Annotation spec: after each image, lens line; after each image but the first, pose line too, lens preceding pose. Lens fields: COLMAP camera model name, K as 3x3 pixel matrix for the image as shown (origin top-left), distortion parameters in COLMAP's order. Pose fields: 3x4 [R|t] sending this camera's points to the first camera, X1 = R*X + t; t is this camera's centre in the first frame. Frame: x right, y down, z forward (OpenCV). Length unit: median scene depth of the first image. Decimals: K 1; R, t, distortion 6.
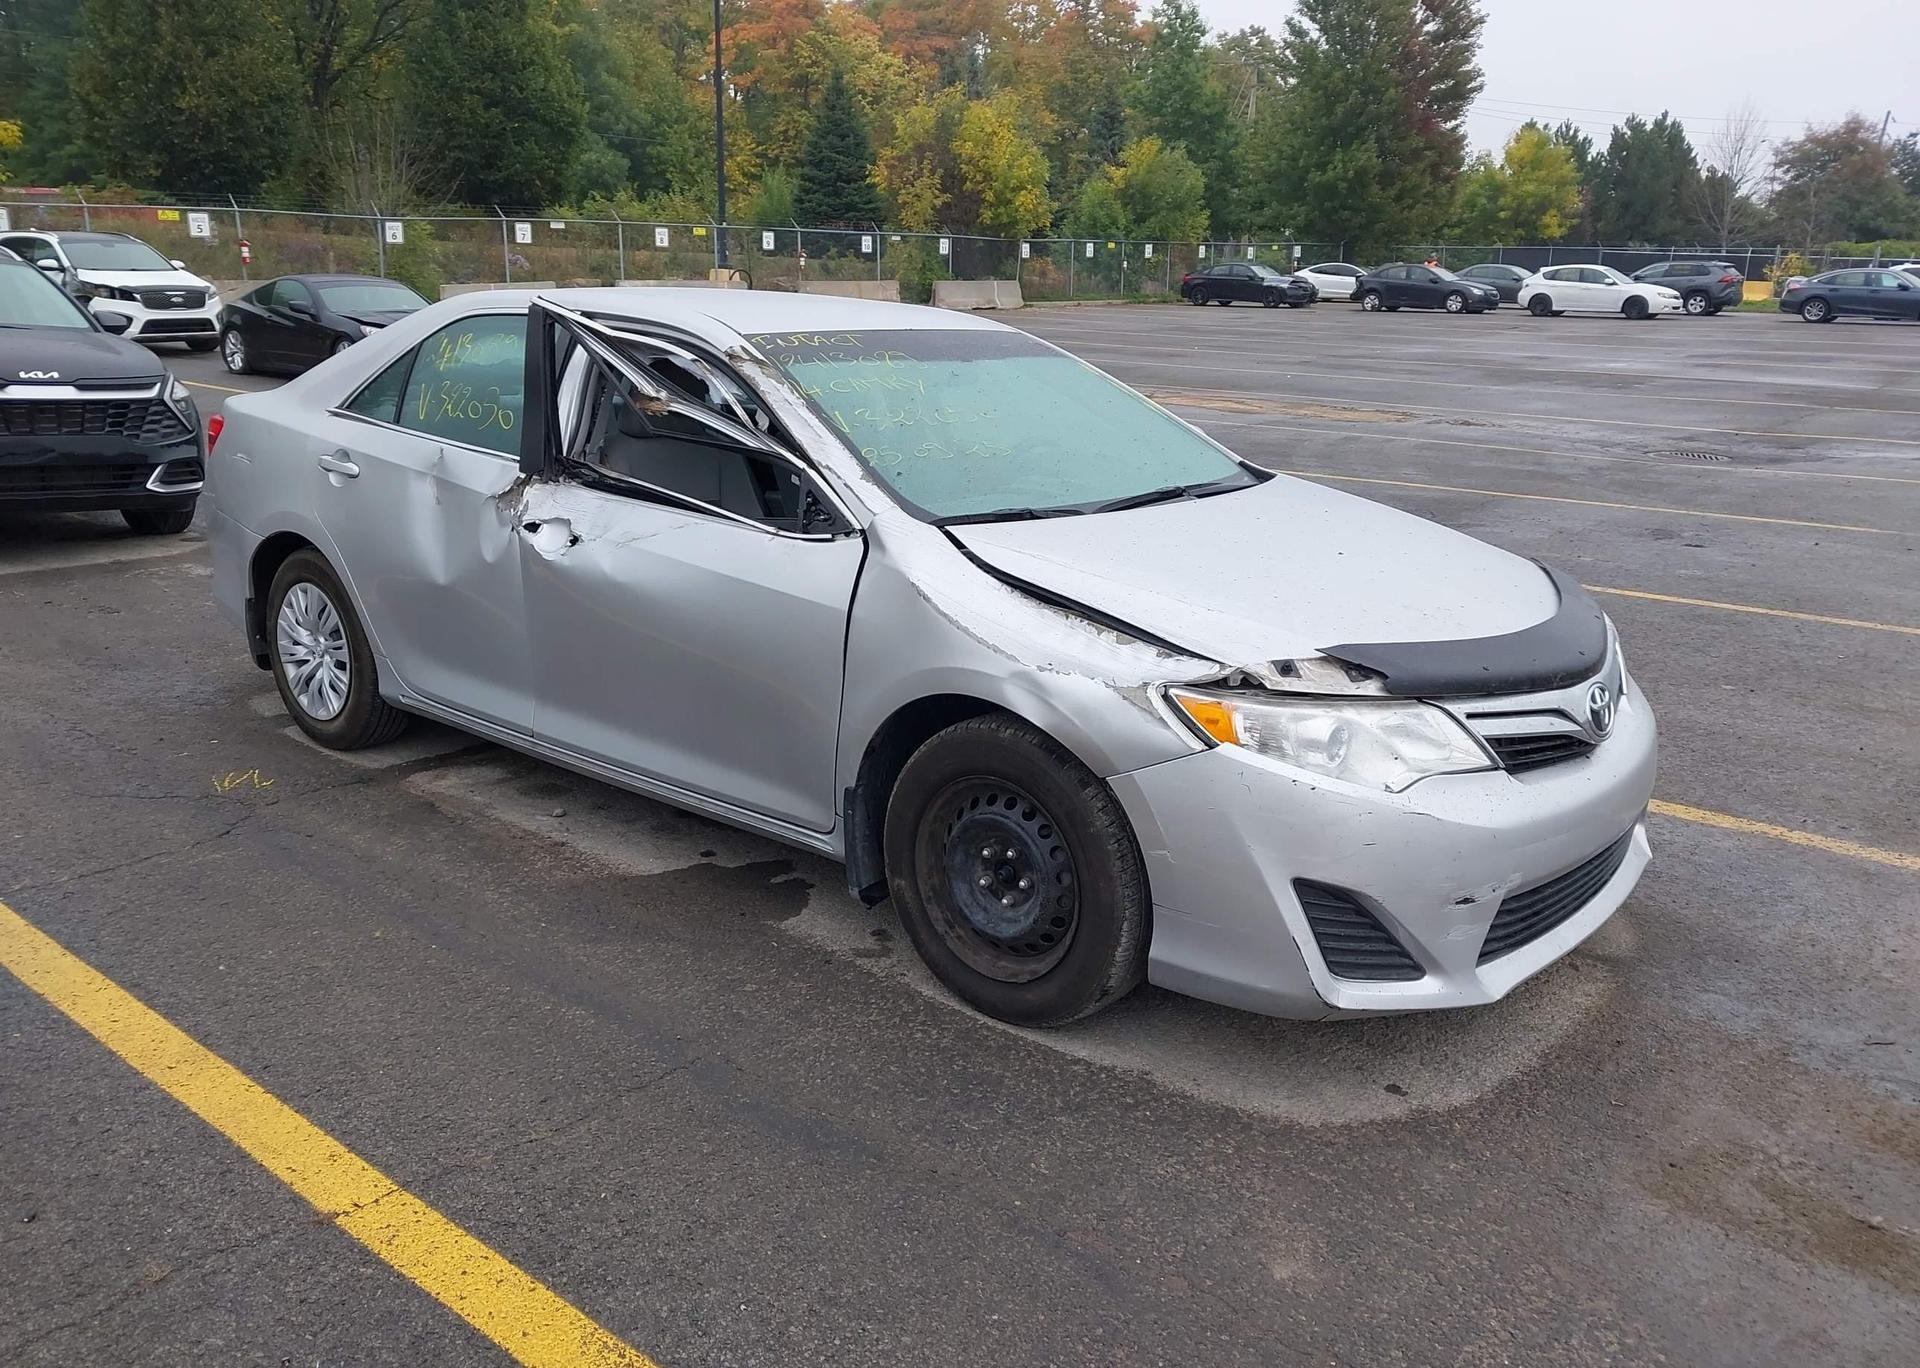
lens RADIAL K [[1502.9, 0, 958.1], [0, 1502.9, 681.8], [0, 0, 1]] dist [0.034868, -0.041503]
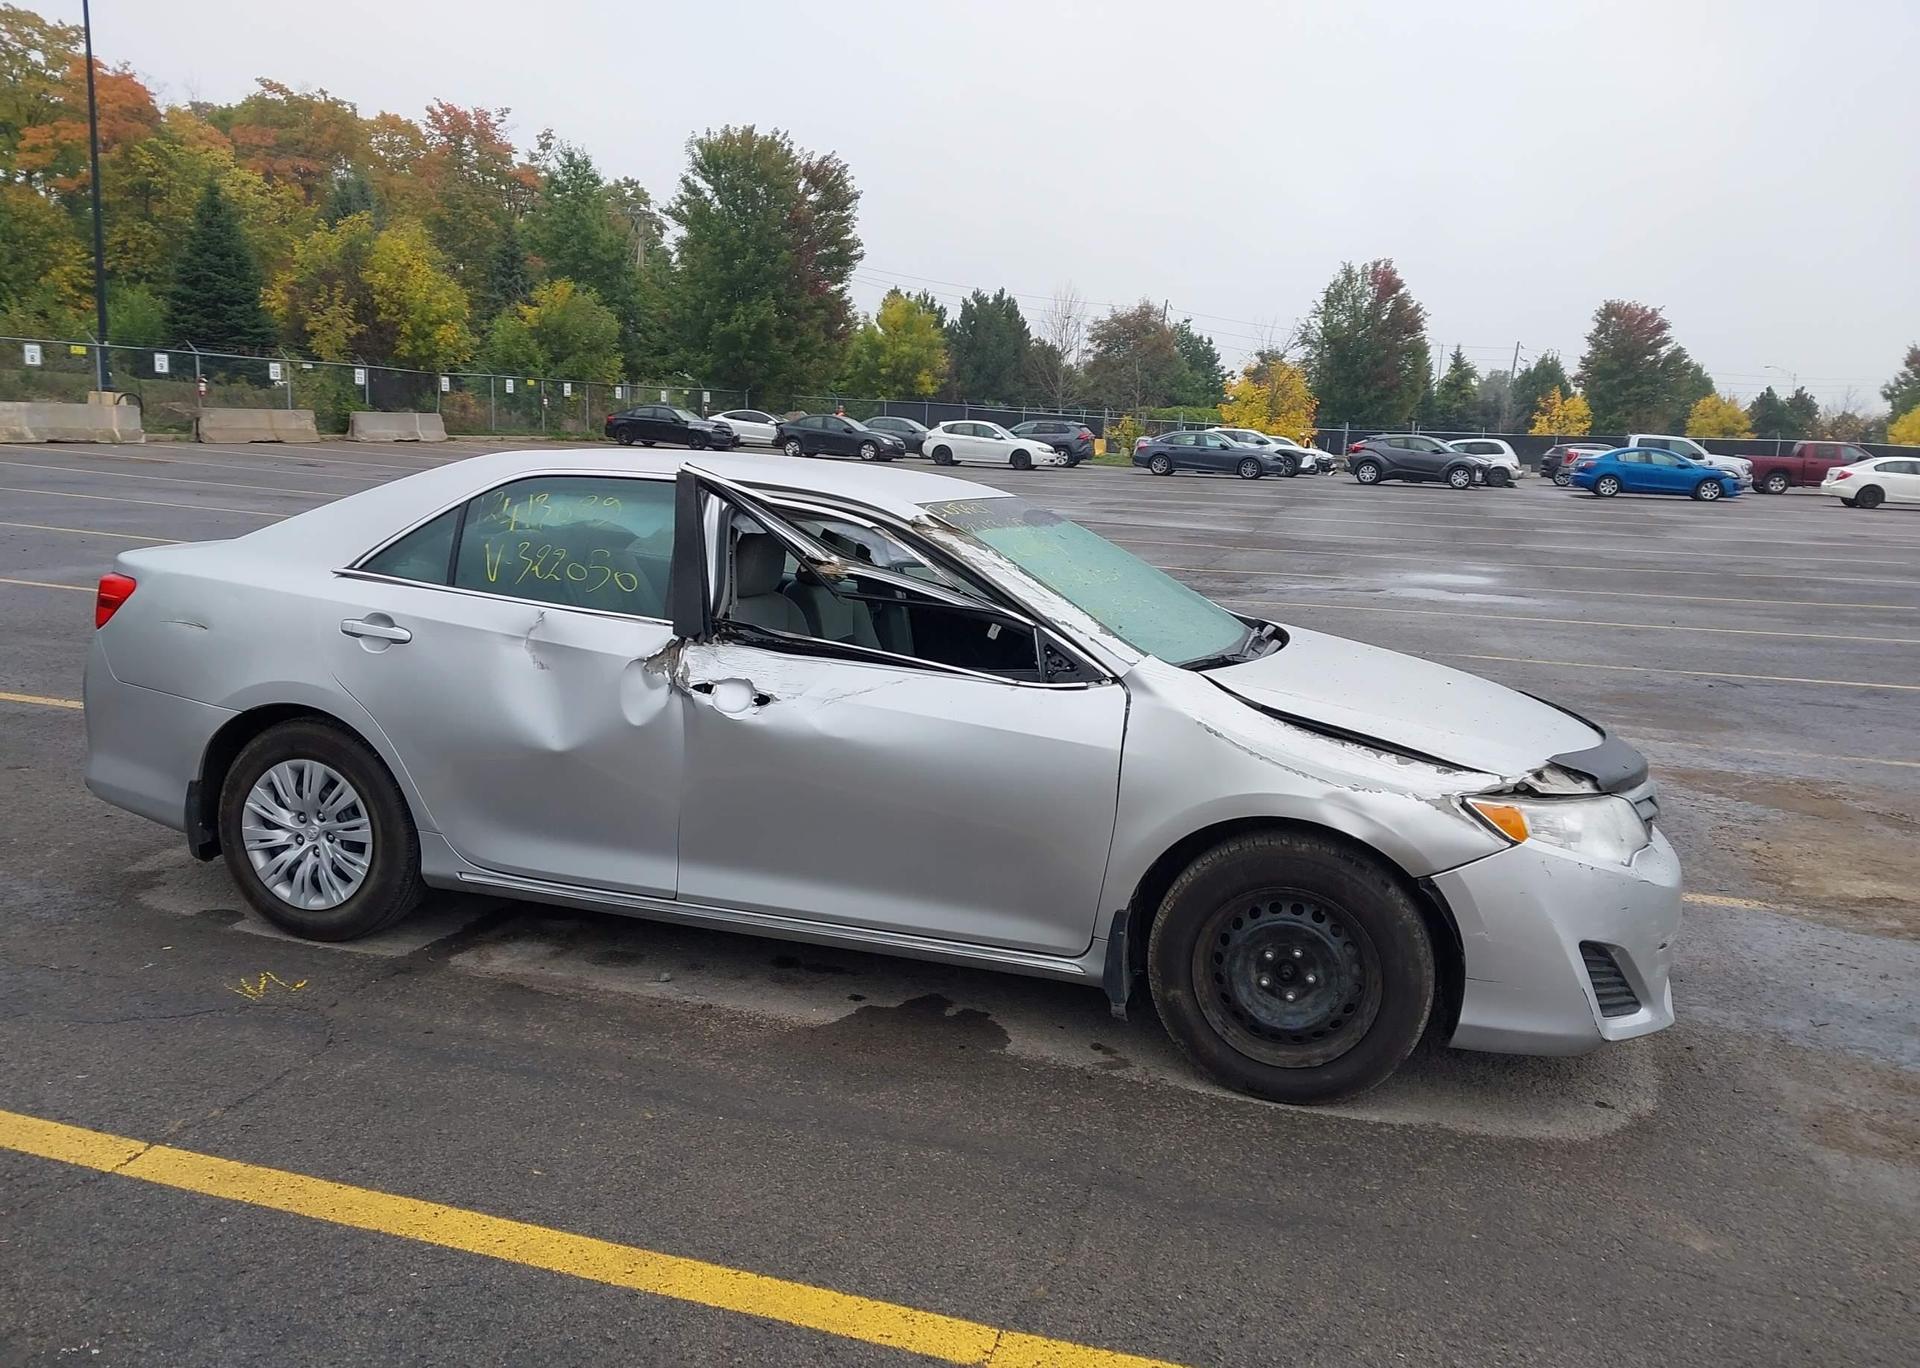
lens RADIAL K [[1502.9, 0, 956.9], [0, 1502.9, 692.4], [0, 0, 1]] dist [0.034868, -0.041503]
pose [[0.919471, -0.039766, 0.391142, -0.421986], [0.071474, 0.995201, -0.066837, -0.016949], [-0.386606, 0.089411, 0.917900, 0.014452]]
